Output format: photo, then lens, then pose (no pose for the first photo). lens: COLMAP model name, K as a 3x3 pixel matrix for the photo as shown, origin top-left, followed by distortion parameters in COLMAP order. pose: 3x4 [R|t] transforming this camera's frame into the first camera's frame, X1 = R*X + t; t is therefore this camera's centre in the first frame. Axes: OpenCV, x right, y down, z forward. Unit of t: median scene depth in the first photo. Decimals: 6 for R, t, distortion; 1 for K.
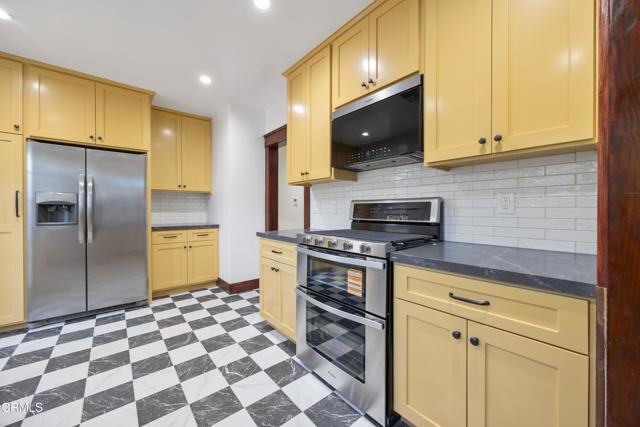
lens RADIAL K [[245.2, 0, 323.9], [0, 245.2, 211.5], [0, 0, 1]] dist [-0.000288, 0.000107]
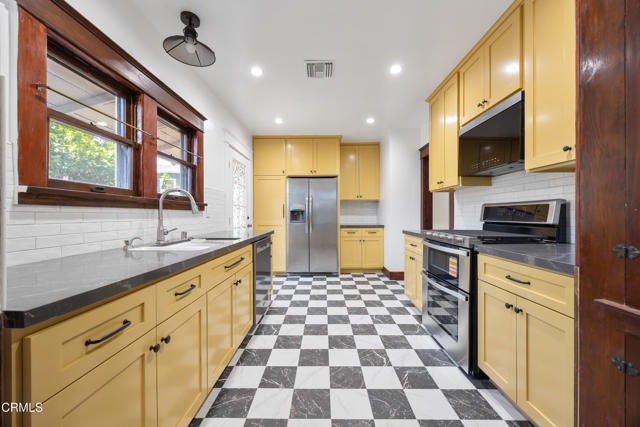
lens RADIAL K [[245.2, 0, 323.9], [0, 245.2, 211.5], [0, 0, 1]] dist [-0.000288, 0.000107]
pose [[0.757124, -0.011845, -0.653164, 0.286122], [0.001204, 0.999859, -0.016736, 0.006130], [0.653270, 0.011885, 0.757032, -0.288001]]
